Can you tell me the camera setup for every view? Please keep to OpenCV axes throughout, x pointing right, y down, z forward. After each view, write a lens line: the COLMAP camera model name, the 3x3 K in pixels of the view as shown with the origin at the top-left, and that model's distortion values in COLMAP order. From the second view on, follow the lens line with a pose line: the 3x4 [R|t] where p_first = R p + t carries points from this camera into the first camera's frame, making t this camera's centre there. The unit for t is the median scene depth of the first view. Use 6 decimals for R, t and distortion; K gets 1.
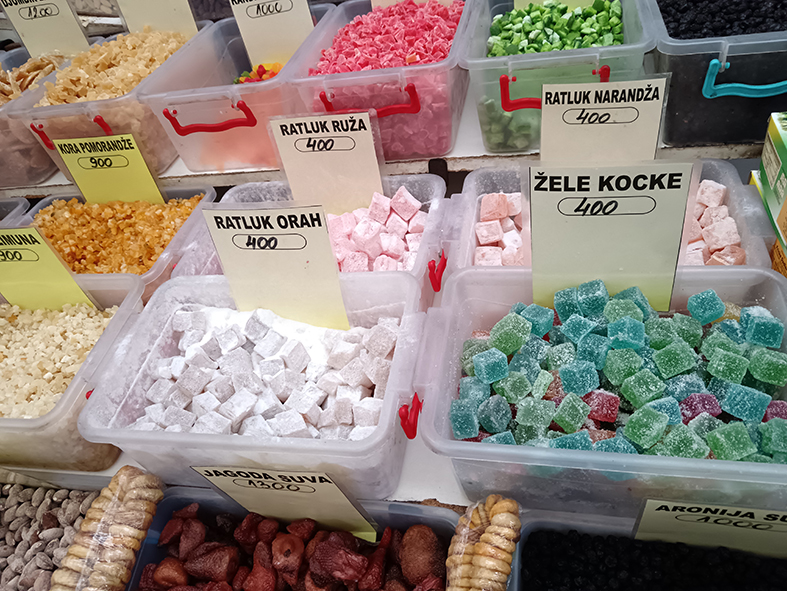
lens RADIAL K [[615.1, 0, 396.0], [0, 615.1, 296.8], [0, 0, 1]] dist [-0.007842, -0.002352]
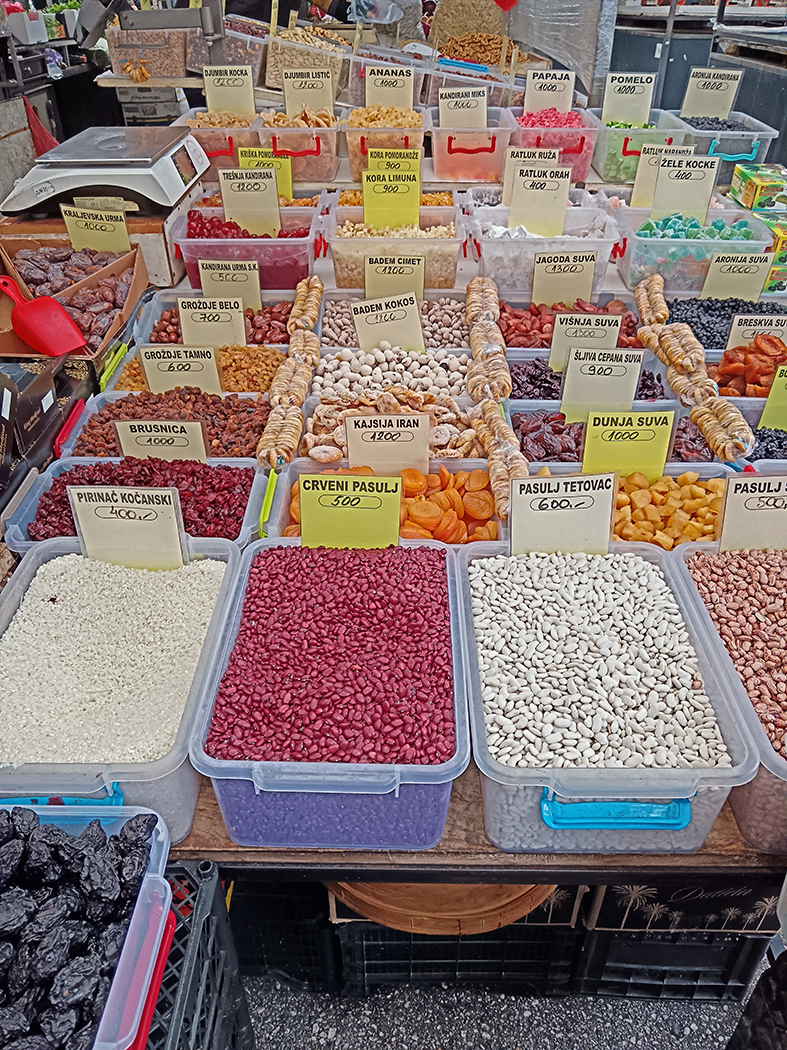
lens RADIAL K [[820.6, 0, 392.0], [0, 820.6, 522.9], [0, 0, 1]] dist [-0.007842, -0.002352]
pose [[0.968256, 0.043112, 0.246214, -1.252187], [-0.016114, 0.993731, -0.110632, 1.299492], [-0.249440, 0.103152, 0.962881, -1.414286]]
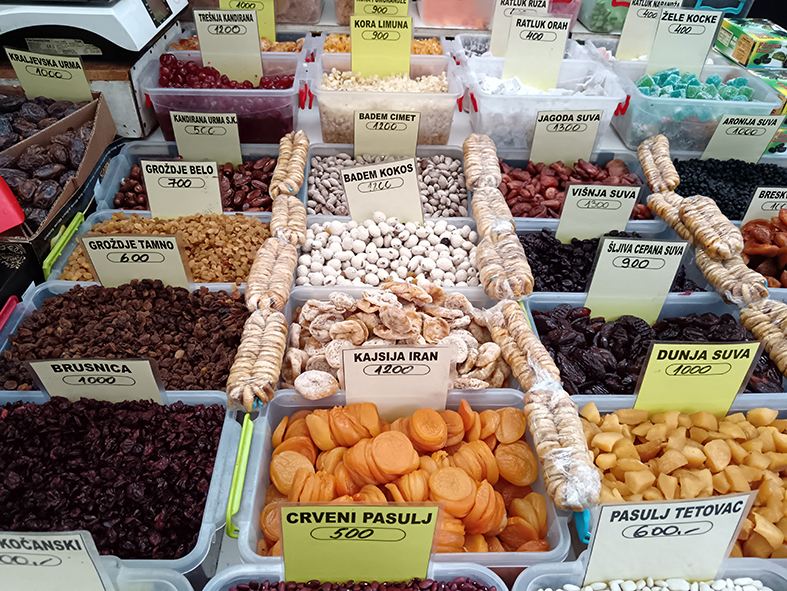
lens RADIAL K [[615.1, 0, 394.8], [0, 615.1, 295.6], [0, 0, 1]] dist [-0.007842, -0.002352]
pose [[0.950920, 0.033255, 0.307644, -1.157130], [-0.009770, 0.996939, -0.077566, 0.865819], [-0.309282, 0.070753, 0.948335, -0.702907]]
